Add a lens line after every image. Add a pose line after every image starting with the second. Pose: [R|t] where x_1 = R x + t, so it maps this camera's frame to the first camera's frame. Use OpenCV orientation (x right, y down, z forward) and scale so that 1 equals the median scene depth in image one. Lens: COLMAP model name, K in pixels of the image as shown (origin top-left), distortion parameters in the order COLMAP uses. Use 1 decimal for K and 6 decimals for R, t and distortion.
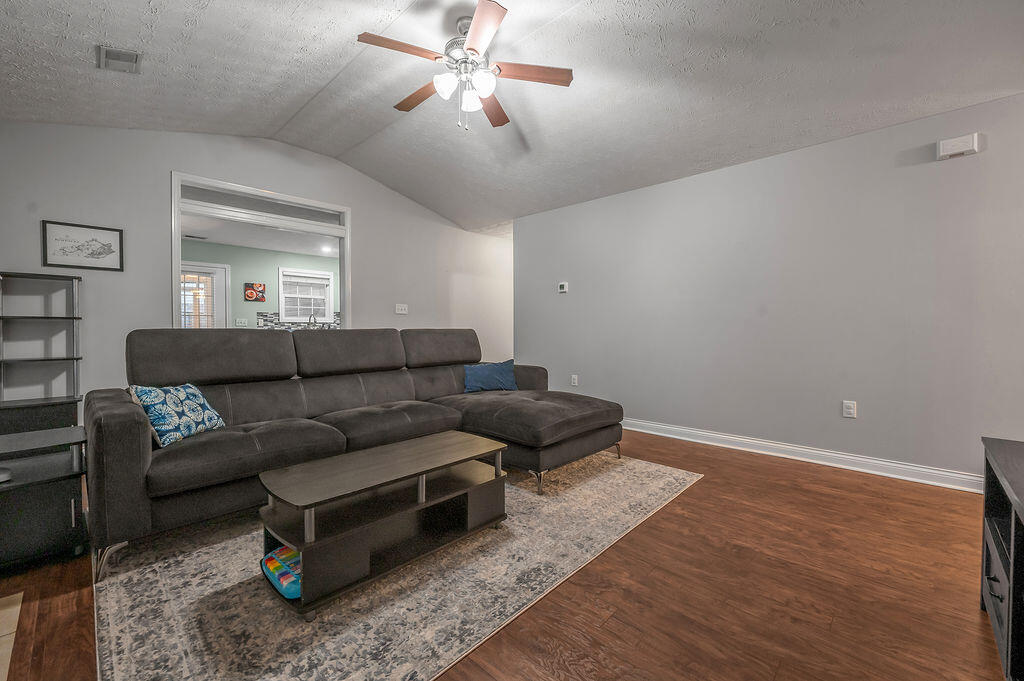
lens RADIAL K [[416.7, 0, 515.8], [0, 416.7, 329.2], [0, 0, 1]] dist [-0.000385, -0.000074]
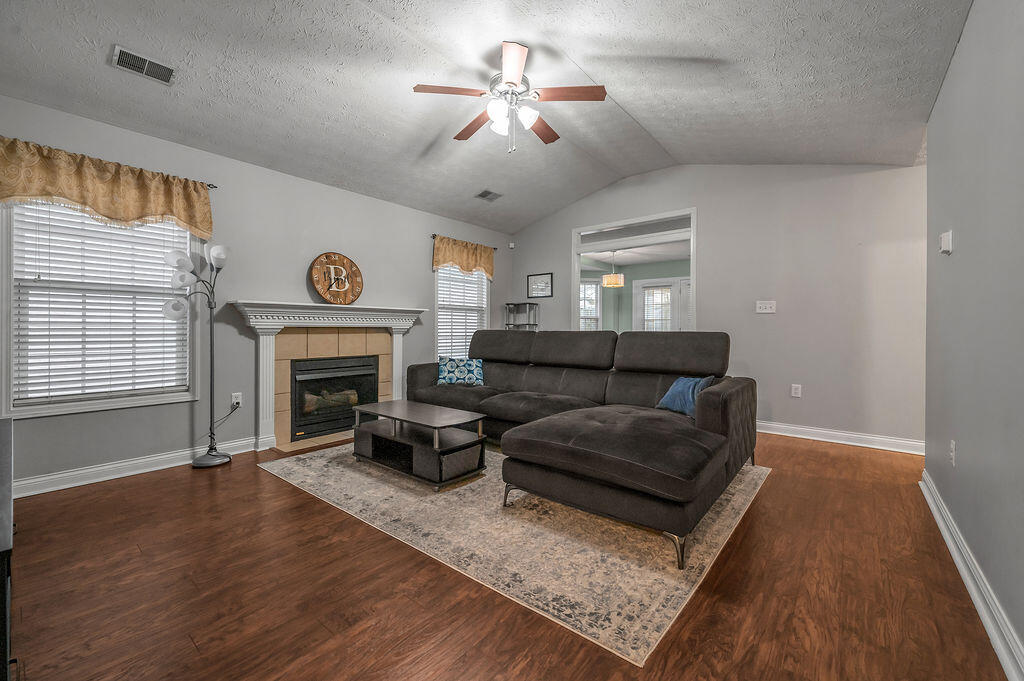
lens RADIAL K [[416.7, 0, 515.8], [0, 416.7, 329.2], [0, 0, 1]] dist [-0.000385, -0.000074]
pose [[0.071934, 0.001124, -0.997409, 1.035360], [-0.007594, 0.999971, 0.000579, -0.006606], [0.997380, 0.007533, 0.071941, 0.979058]]
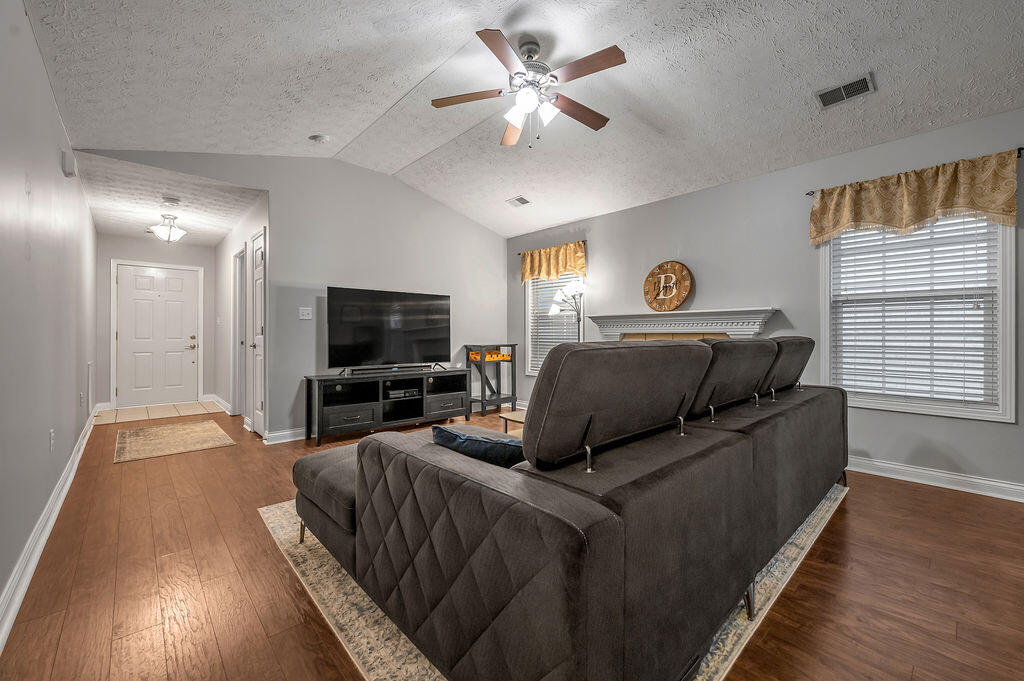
lens RADIAL K [[402.5, 0, 512.0], [0, 402.5, 340.5], [0, 0, 1]] dist [-0.010187, -0.000042]
pose [[-0.998264, 0.003789, 0.058783, -0.150483], [0.004789, 0.999846, 0.016875, -0.009017], [-0.058710, 0.017127, -0.998128, 2.104835]]
